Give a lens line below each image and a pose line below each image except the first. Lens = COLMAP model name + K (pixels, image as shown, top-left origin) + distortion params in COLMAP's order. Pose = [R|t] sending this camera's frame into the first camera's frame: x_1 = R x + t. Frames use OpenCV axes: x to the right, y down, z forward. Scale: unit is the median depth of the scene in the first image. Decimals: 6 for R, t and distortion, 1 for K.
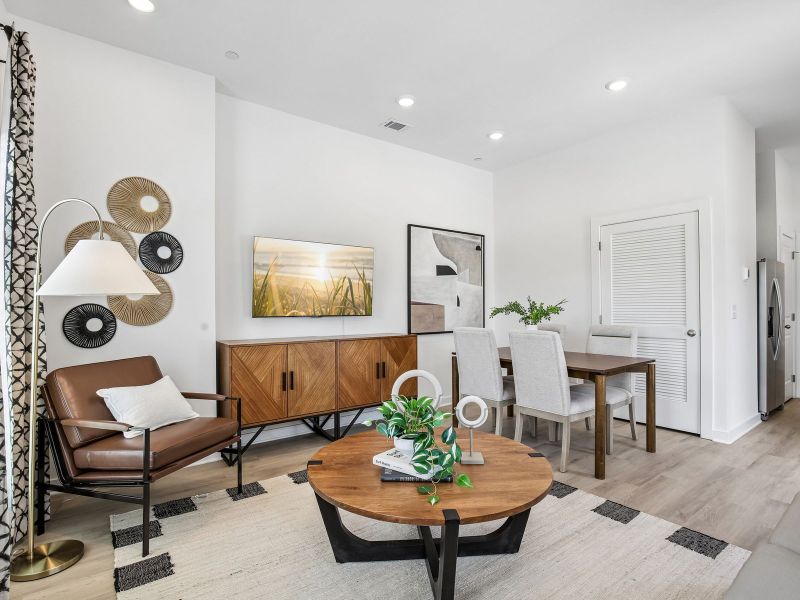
lens RADIAL K [[426.7, 0, 400.0], [0, 426.7, 300.0], [0, 0, 1]] dist [-0.001219, 0.000265]
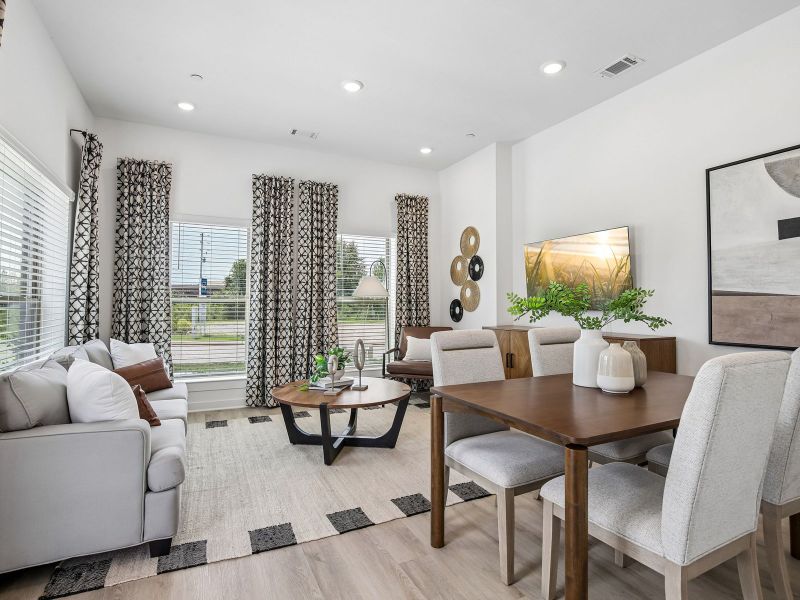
lens RADIAL K [[416.1, 0, 400.0], [0, 416.1, 300.0], [0, 0, 1]] dist [-0.024331, 0.001088]
pose [[-0.203794, -0.004927, -0.979001, 0.989009], [0.017601, 0.999807, -0.008696, 0.019649], [0.978856, -0.019004, -0.203668, 0.939271]]
